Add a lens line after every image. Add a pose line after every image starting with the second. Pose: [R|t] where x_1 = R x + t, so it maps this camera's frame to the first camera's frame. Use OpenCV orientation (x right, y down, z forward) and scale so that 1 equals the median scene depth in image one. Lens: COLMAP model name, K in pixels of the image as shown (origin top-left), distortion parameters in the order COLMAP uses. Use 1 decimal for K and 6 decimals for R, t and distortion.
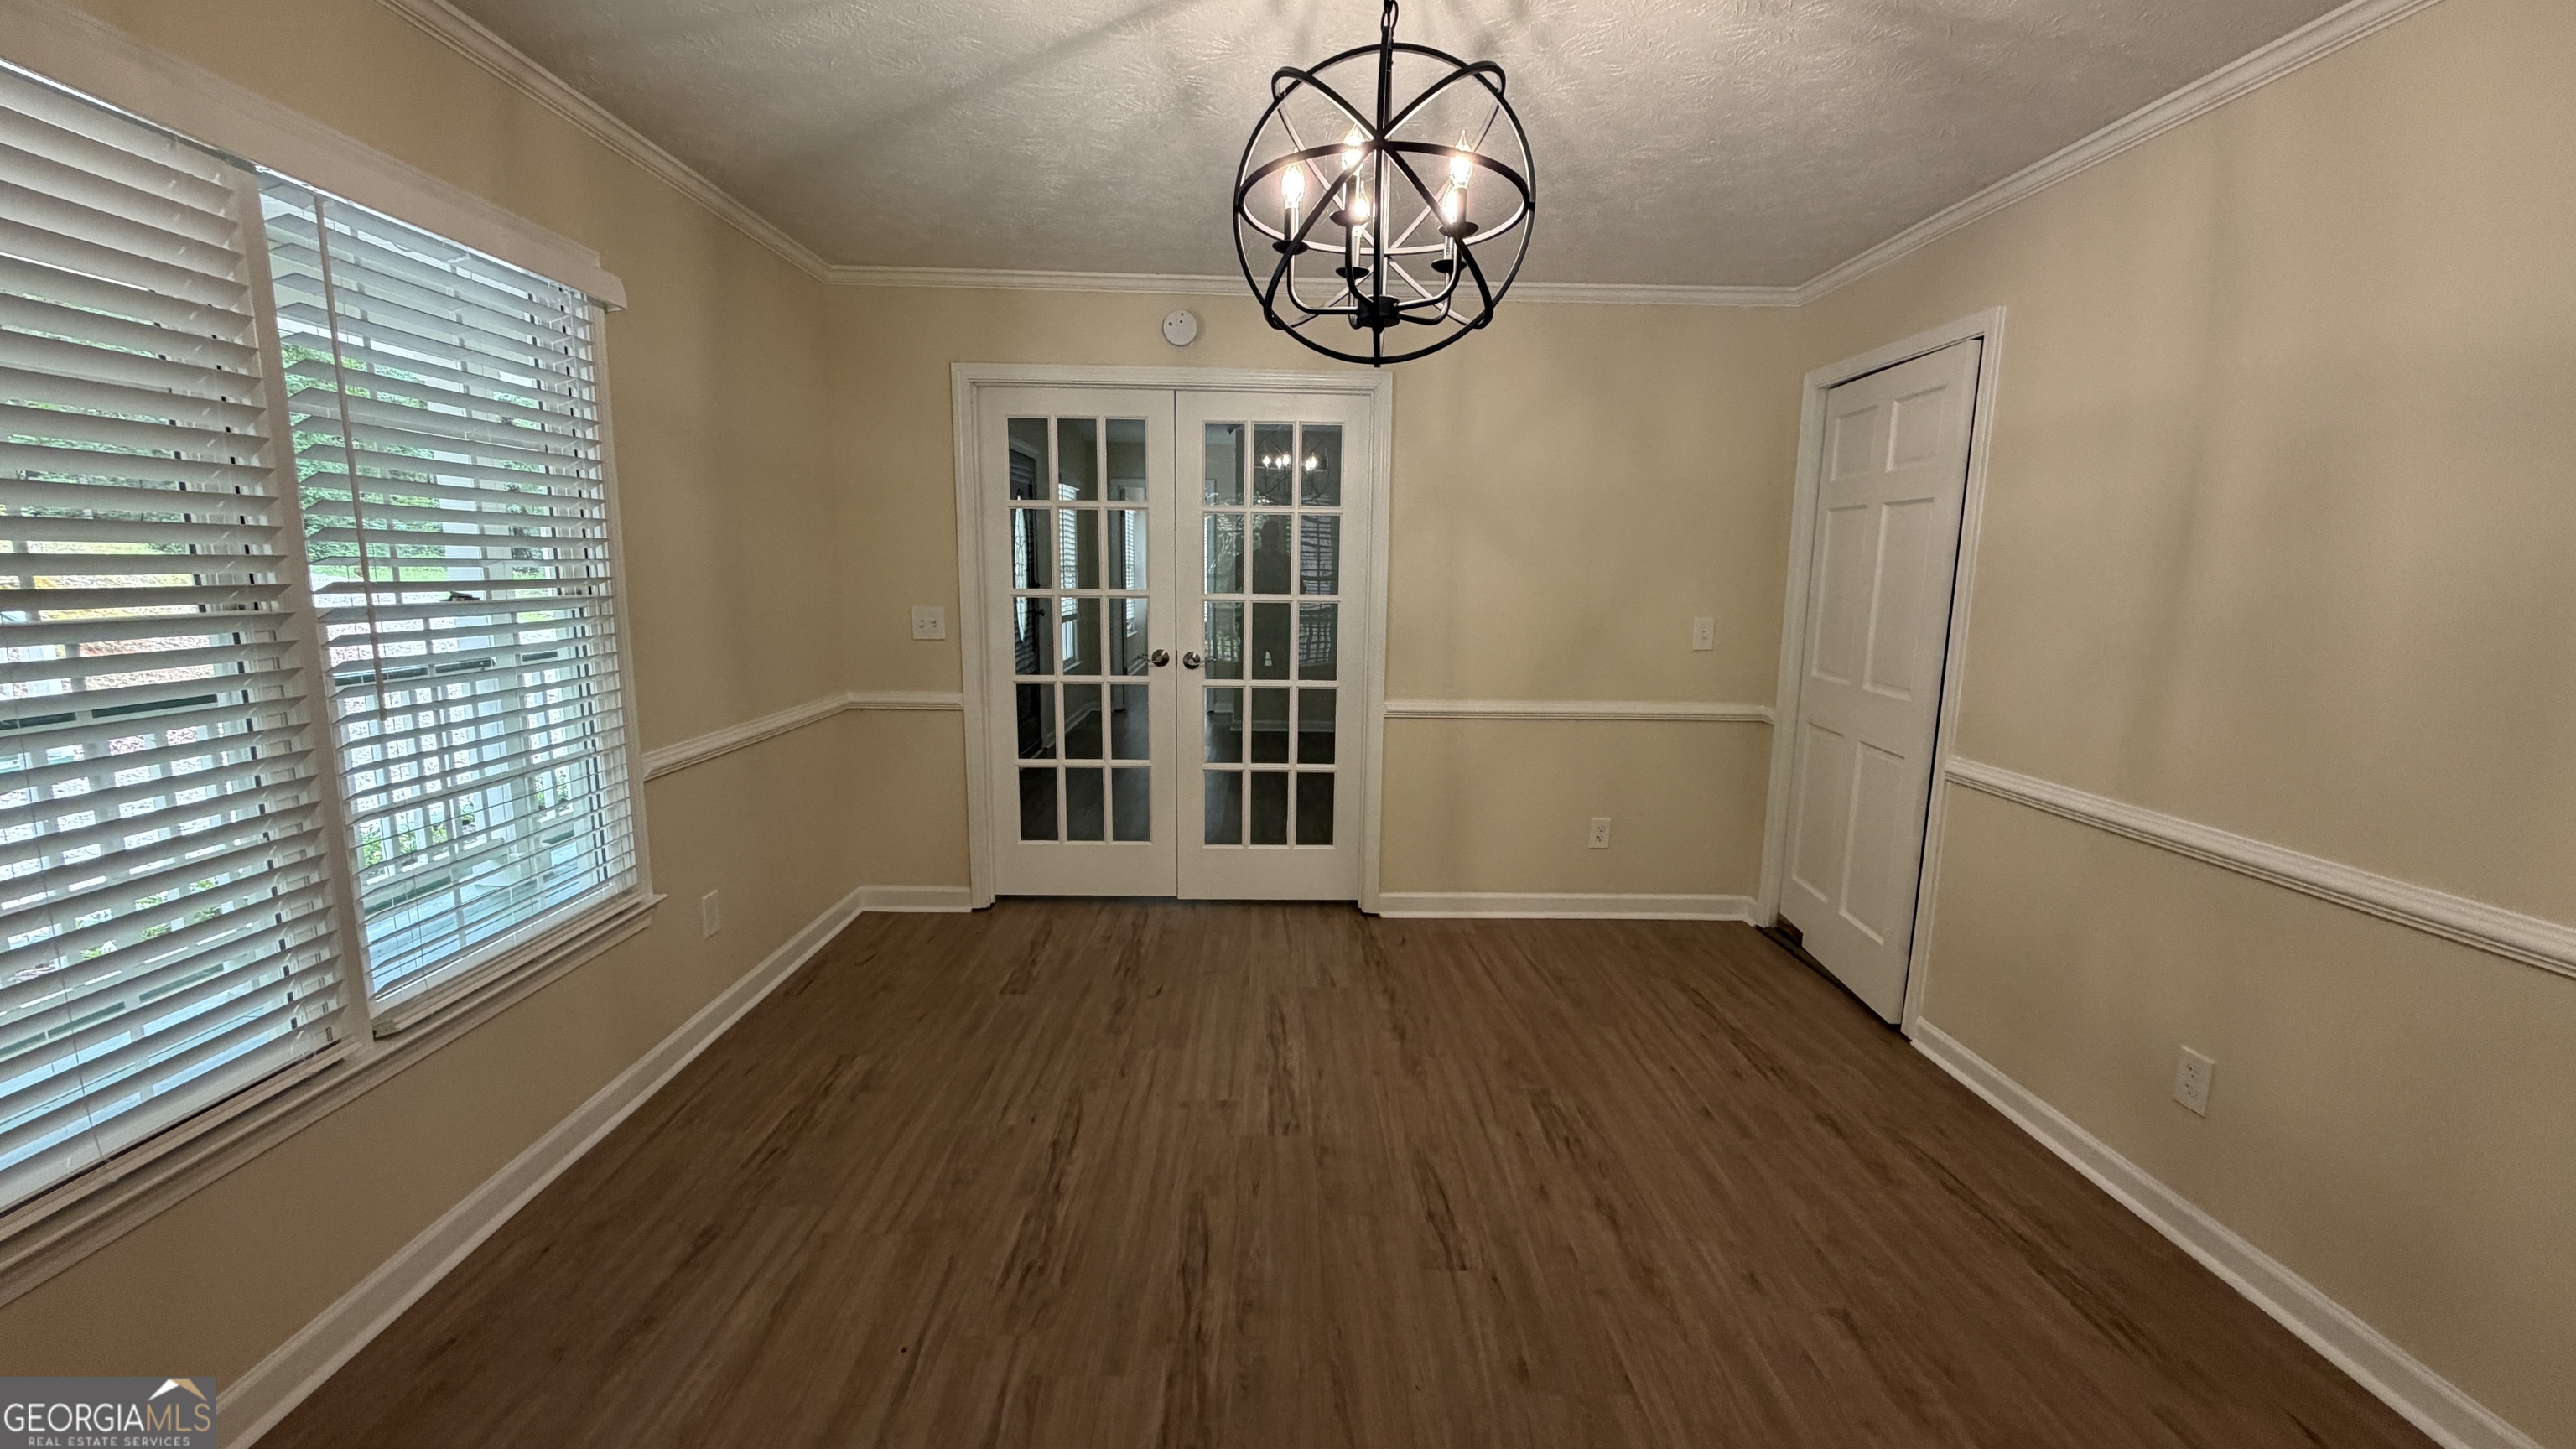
lens RADIAL K [[1033.7, 0, 1279.1], [0, 1033.7, 729.7], [0, 0, 1]] dist [0.002301, 0.000073]
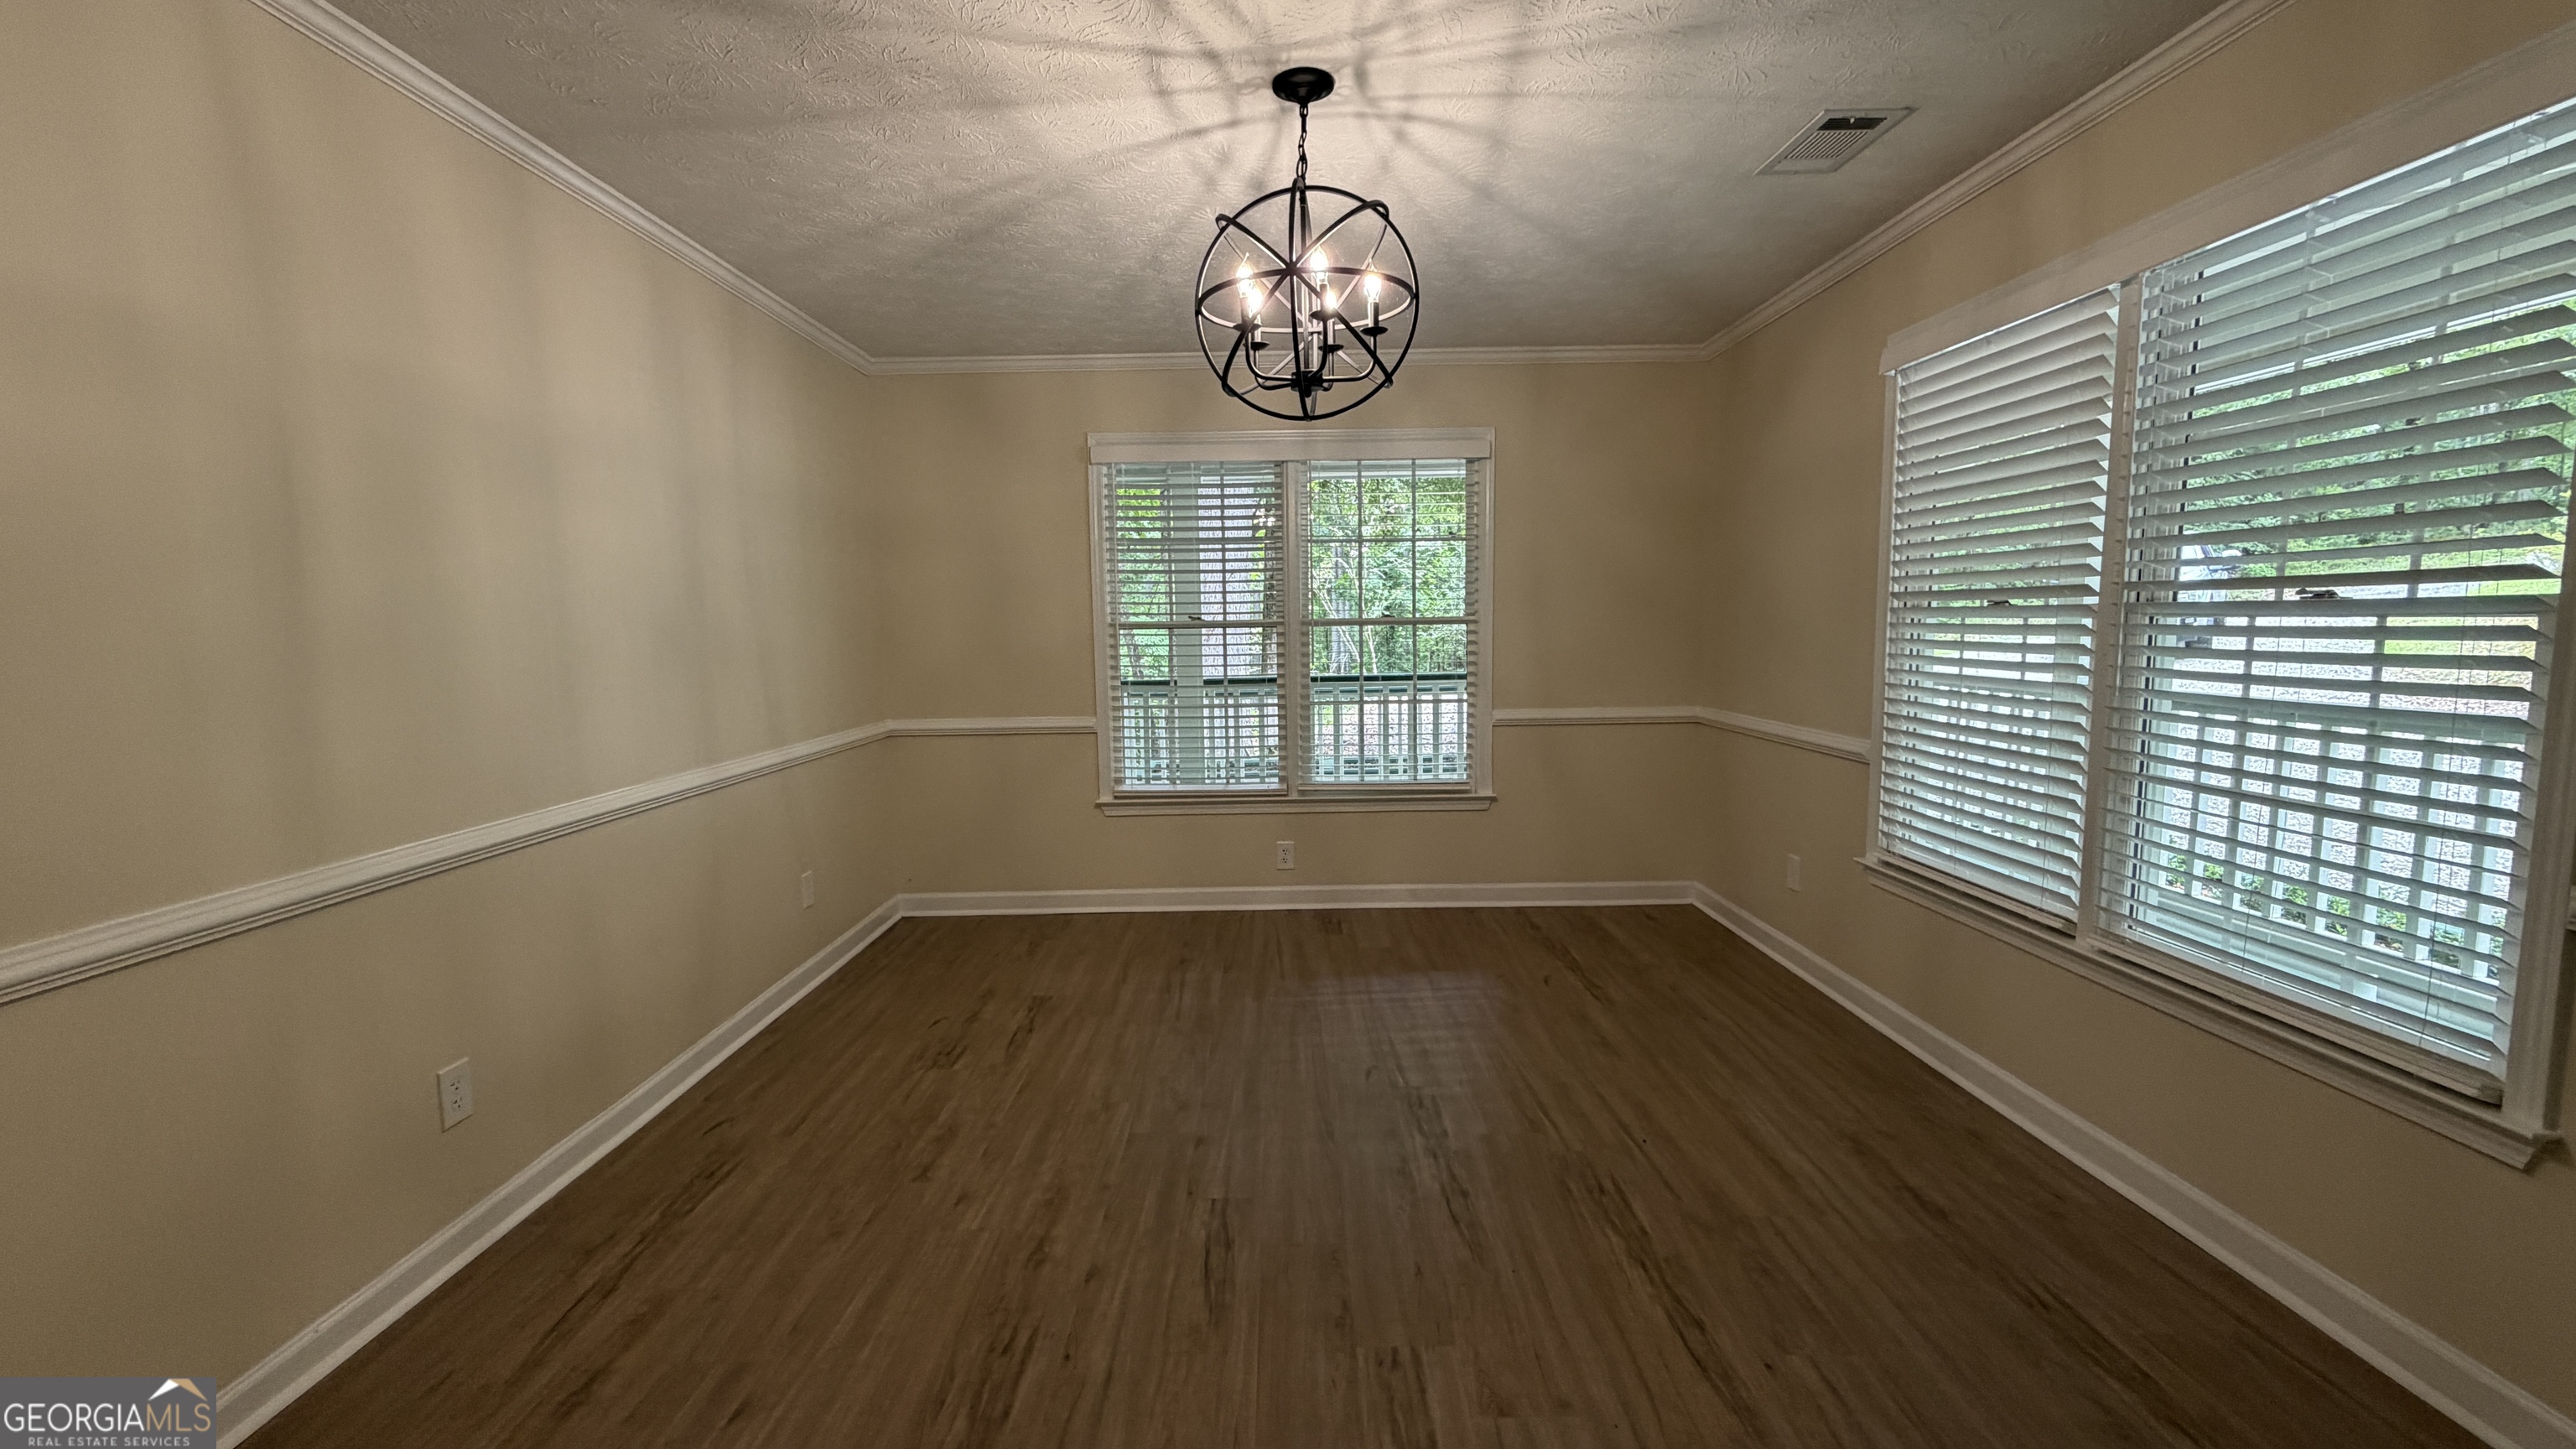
lens RADIAL K [[1033.7, 0, 1279.1], [0, 1033.7, 729.7], [0, 0, 1]] dist [0.002301, 0.000073]
pose [[-0.999925, 0.003261, 0.011771, 0.089753], [0.006216, 0.965435, 0.260571, -0.246564], [-0.010515, 0.260625, -0.965383, 1.856973]]
